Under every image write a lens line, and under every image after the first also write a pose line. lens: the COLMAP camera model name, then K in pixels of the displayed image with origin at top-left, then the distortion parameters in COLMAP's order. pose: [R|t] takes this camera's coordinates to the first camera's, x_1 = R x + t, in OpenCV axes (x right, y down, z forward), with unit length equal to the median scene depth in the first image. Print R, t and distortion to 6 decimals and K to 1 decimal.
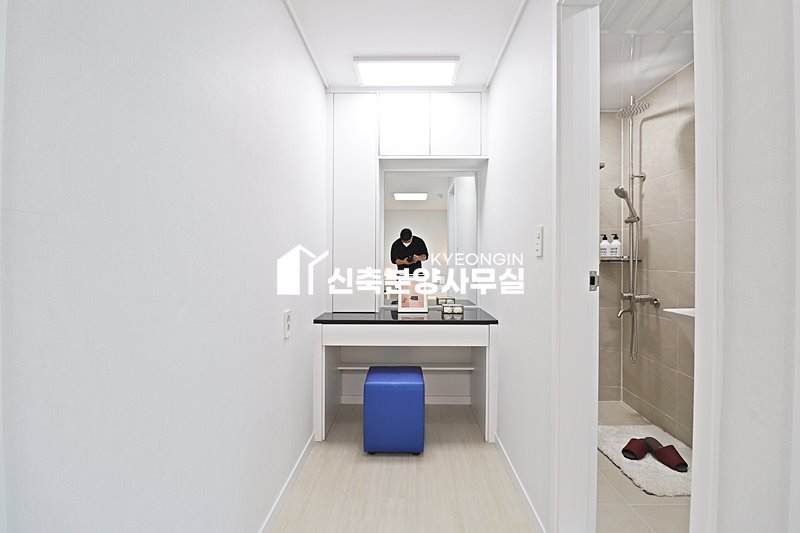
lens RADIAL K [[371.7, 0, 404.3], [0, 371.7, 261.7], [0, 0, 1]] dist [0.001829, -0.018687]
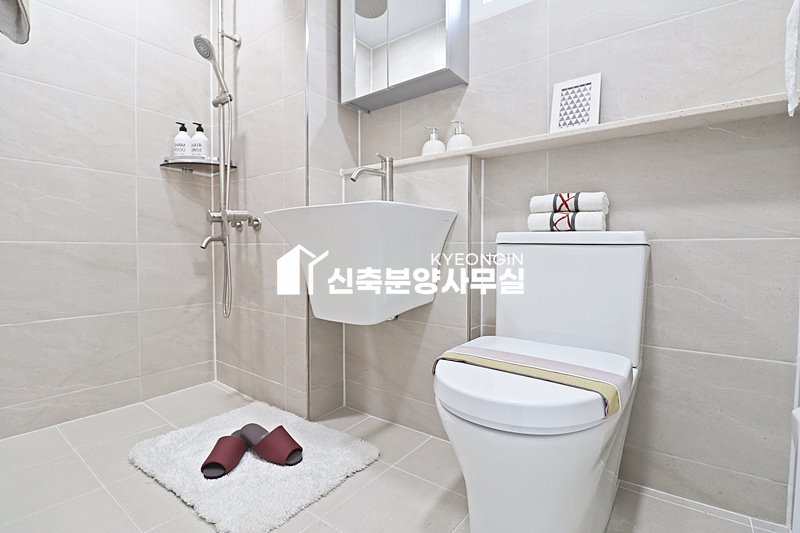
lens RADIAL K [[371.7, 0, 404.3], [0, 371.7, 261.7], [0, 0, 1]] dist [0.001829, -0.018687]
pose [[0.580065, -0.022743, 0.814252, 0.265959], [0.001903, 0.999645, 0.026566, 0.157182], [-0.814568, -0.013861, 0.579903, 0.362037]]
